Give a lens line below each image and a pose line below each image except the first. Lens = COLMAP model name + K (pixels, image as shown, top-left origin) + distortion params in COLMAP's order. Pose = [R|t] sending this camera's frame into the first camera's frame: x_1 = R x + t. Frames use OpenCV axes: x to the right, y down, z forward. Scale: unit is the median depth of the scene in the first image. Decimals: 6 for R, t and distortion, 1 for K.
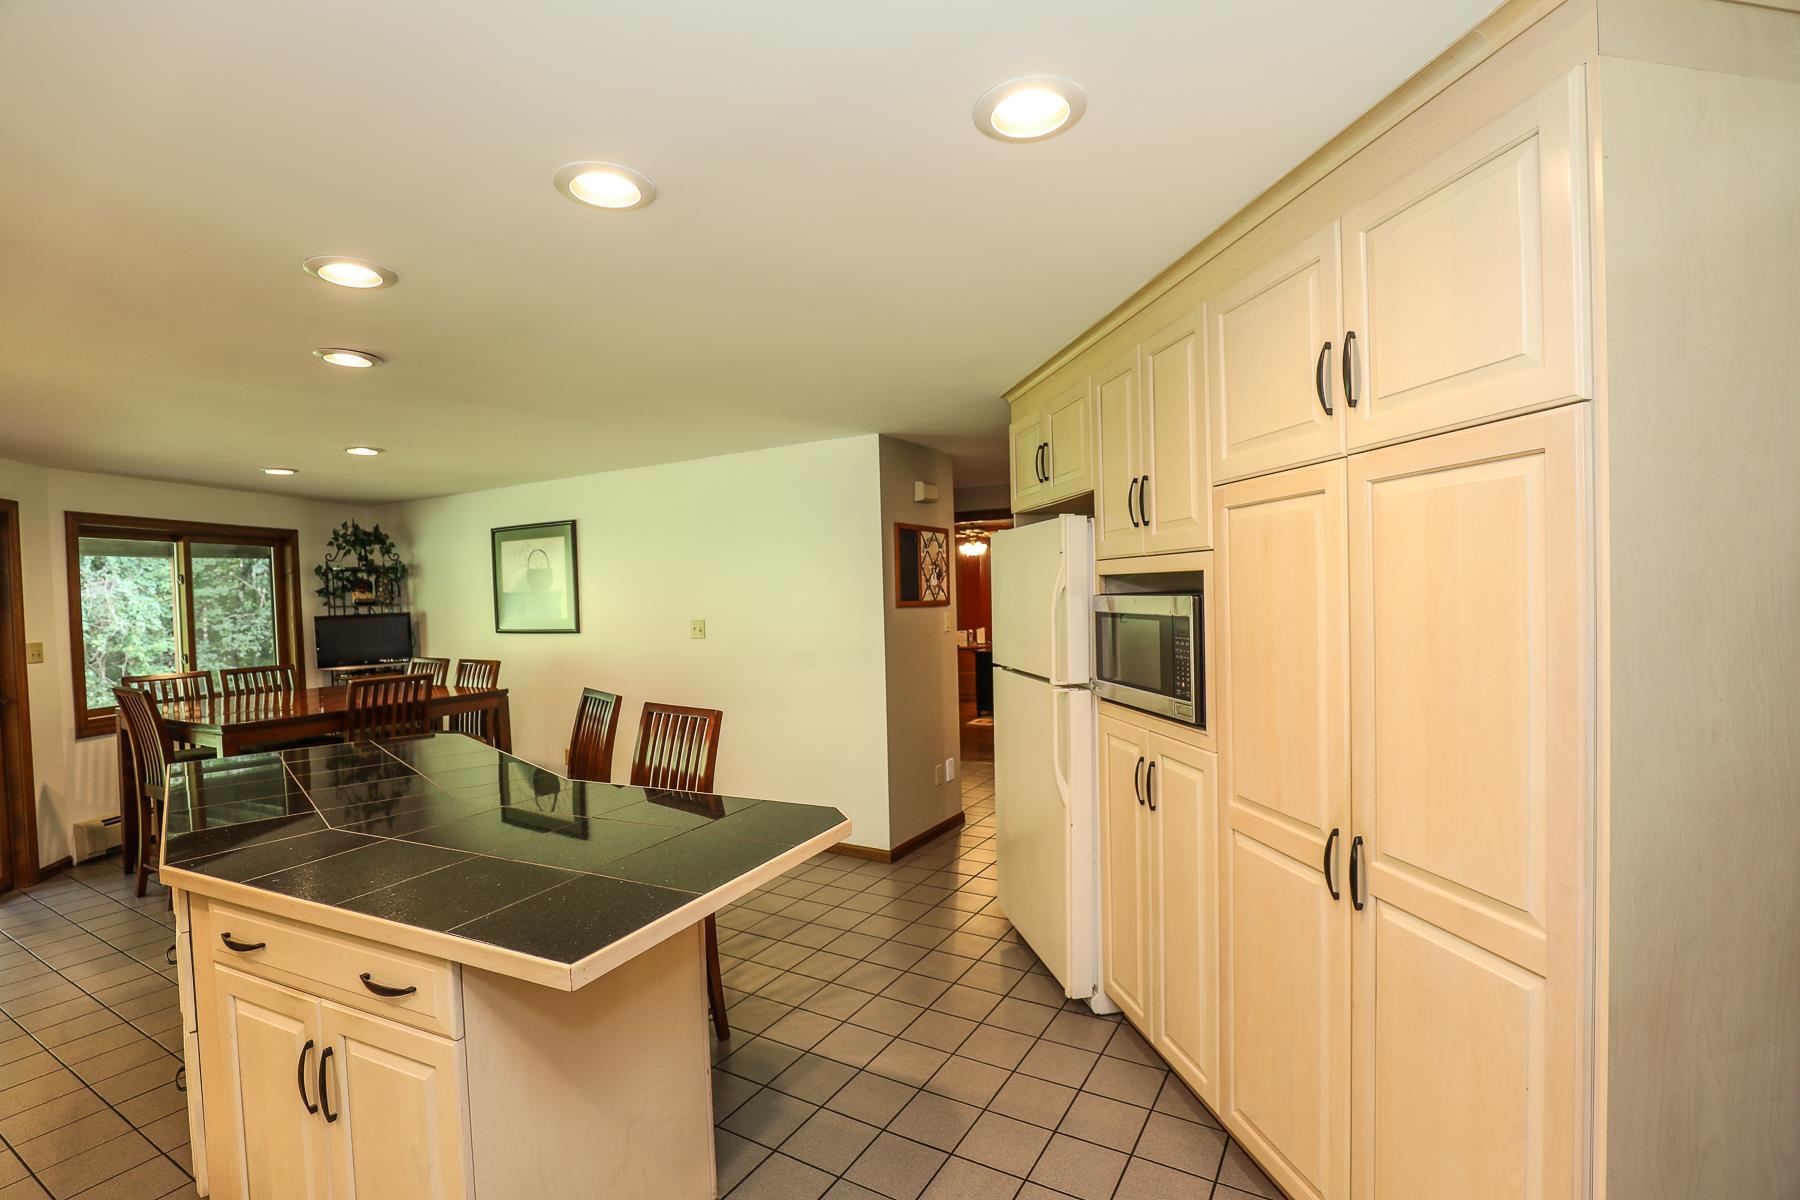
lens RADIAL K [[874.8, 0, 905.9], [0, 874.8, 611.9], [0, 0, 1]] dist [-0.036136, 0.007506]
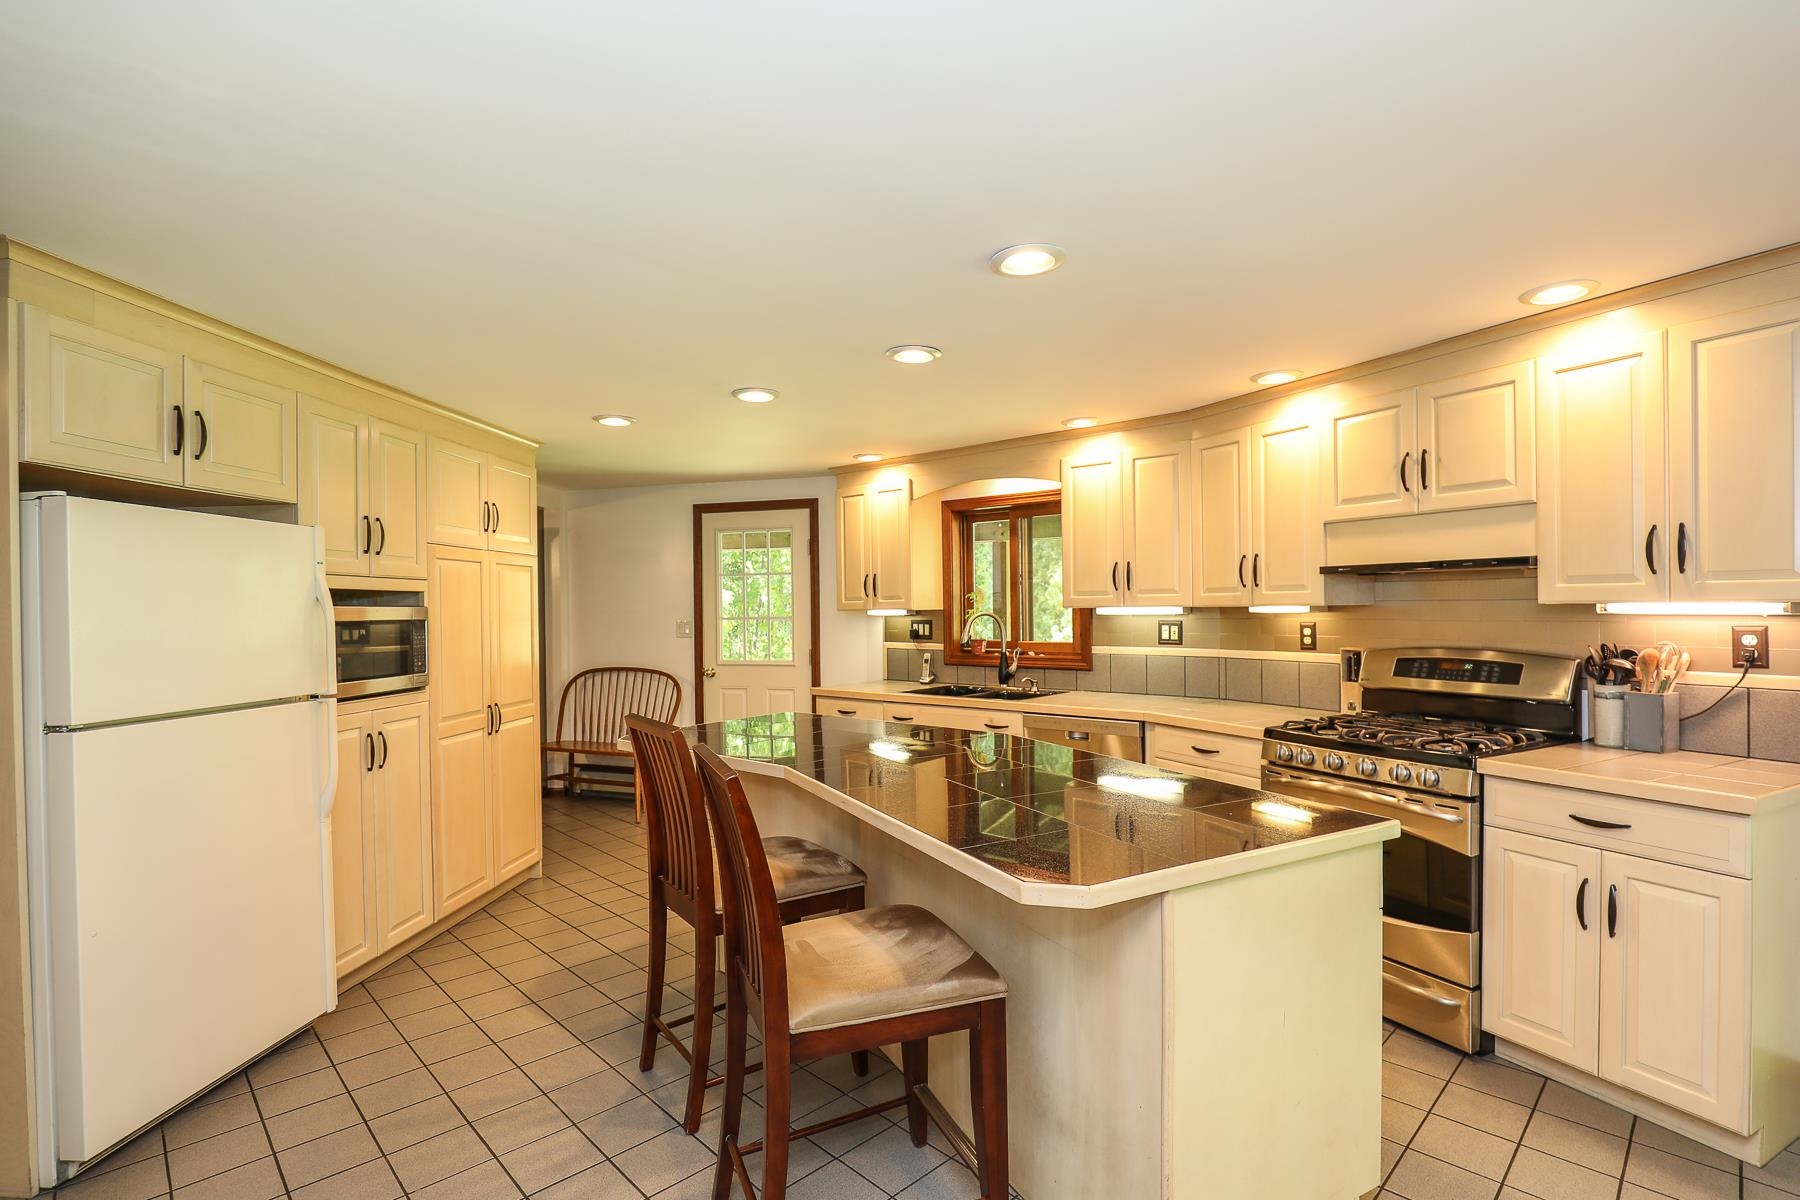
lens RADIAL K [[832.8, 0, 914.0], [0, 832.8, 610.7], [0, 0, 1]] dist [-0.036157, 0.001284]
pose [[-0.973901, 0.039939, 0.223432, -0.518144], [0.045826, 0.998724, 0.021220, -0.000795], [-0.222299, 0.030905, -0.974489, 1.311627]]
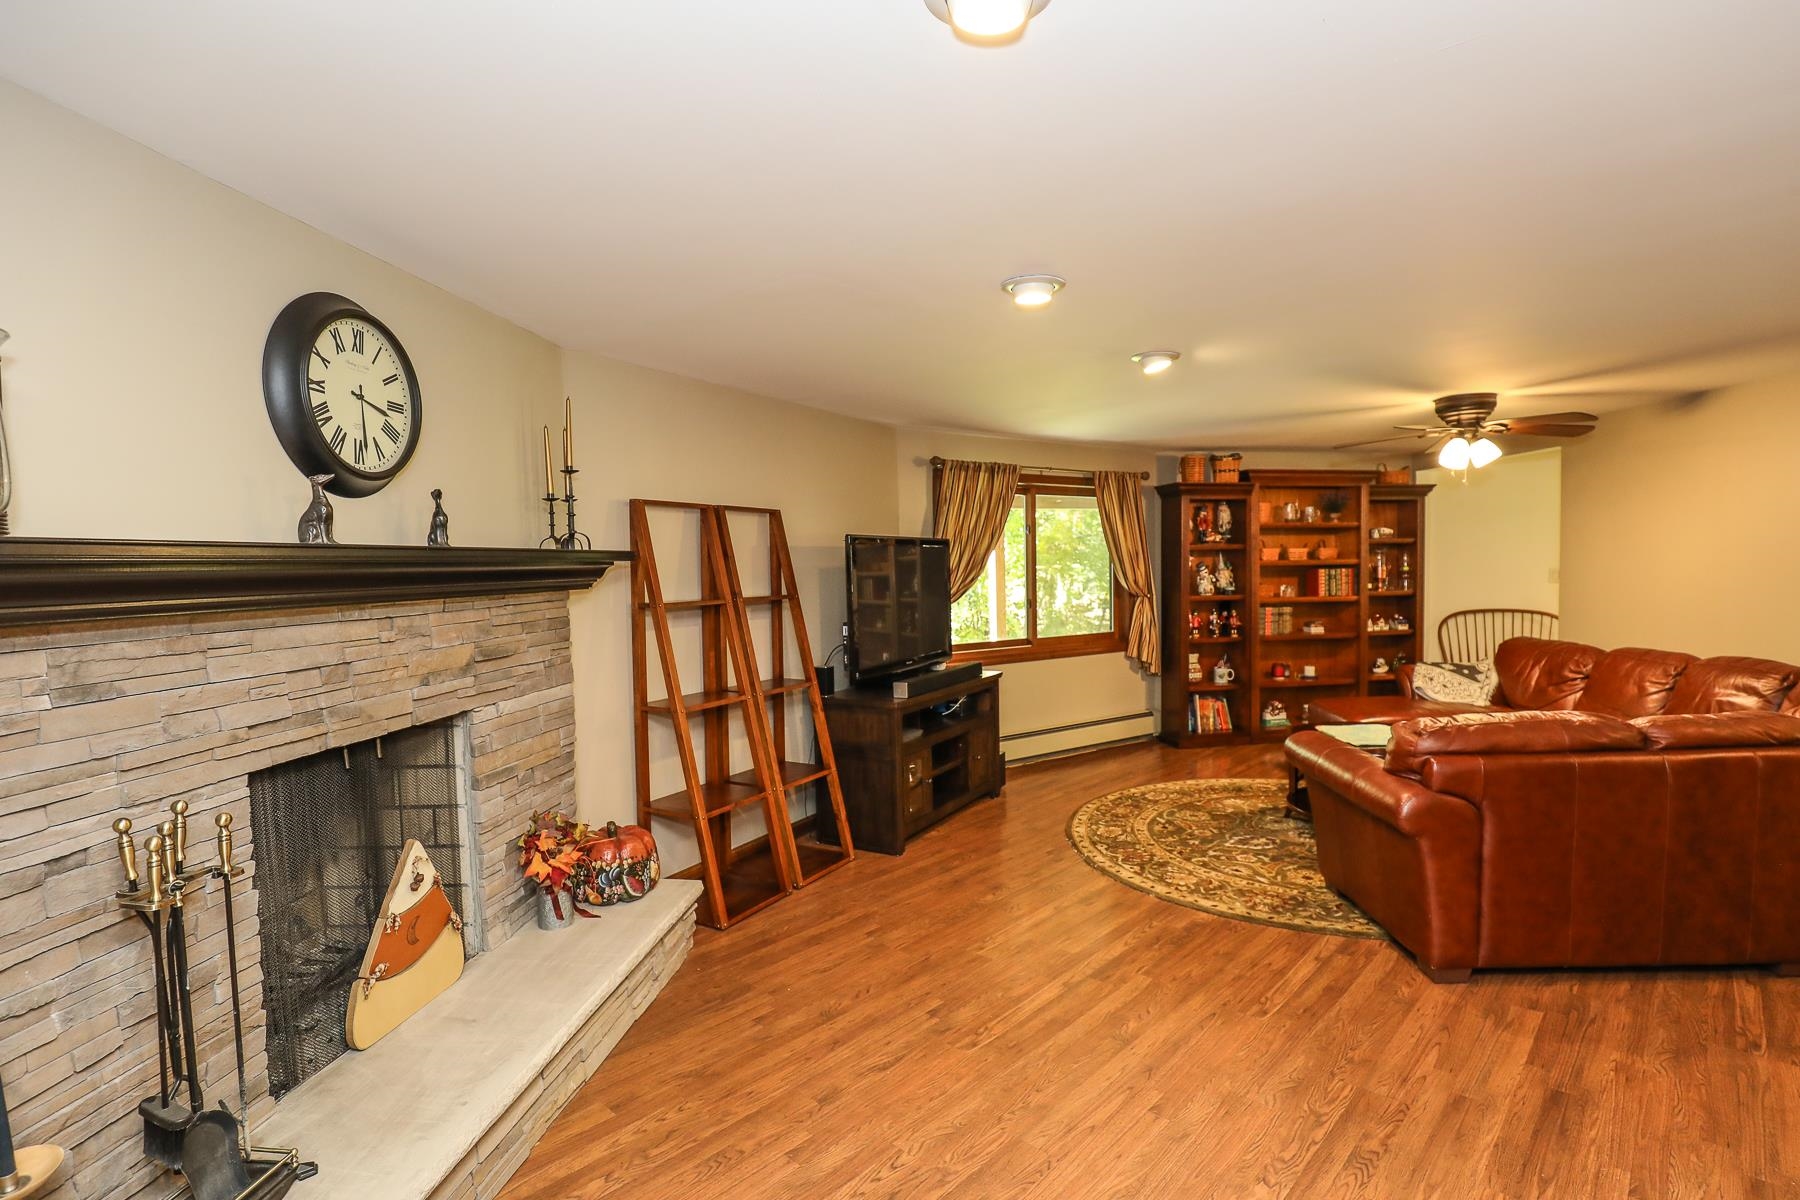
lens RADIAL K [[874.8, 0, 905.9], [0, 874.8, 611.9], [0, 0, 1]] dist [-0.036136, 0.007506]
pose [[-0.979864, 0.037607, 0.196094, 1.307619], [0.052189, 0.996199, 0.069735, -0.078551], [-0.192726, 0.078565, -0.978102, 2.003506]]
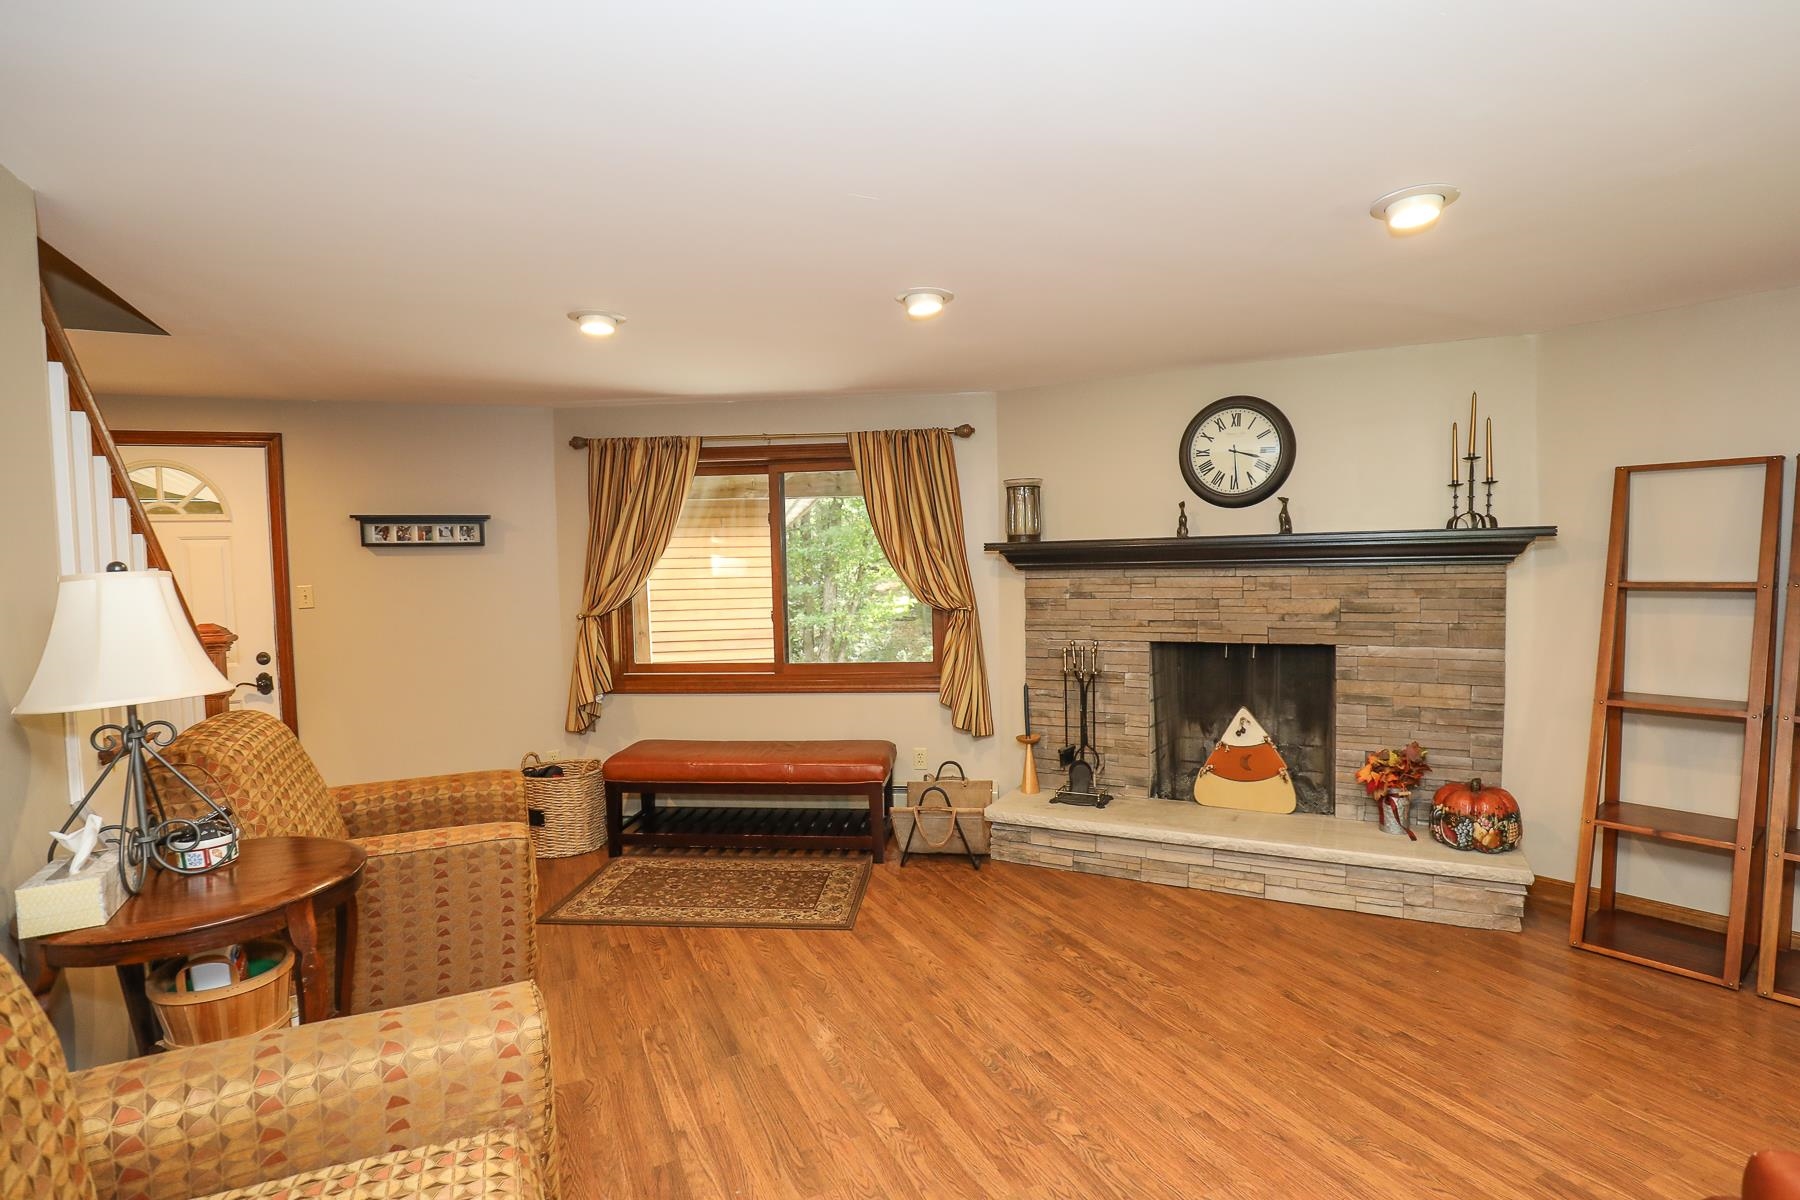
lens RADIAL K [[874.8, 0, 905.9], [0, 874.8, 611.9], [0, 0, 1]] dist [-0.036136, 0.007506]
pose [[0.535018, -0.029106, 0.844339, 0.674615], [0.022597, 0.999542, 0.020138, -0.038790], [-0.844538, 0.008306, 0.535431, 1.266528]]
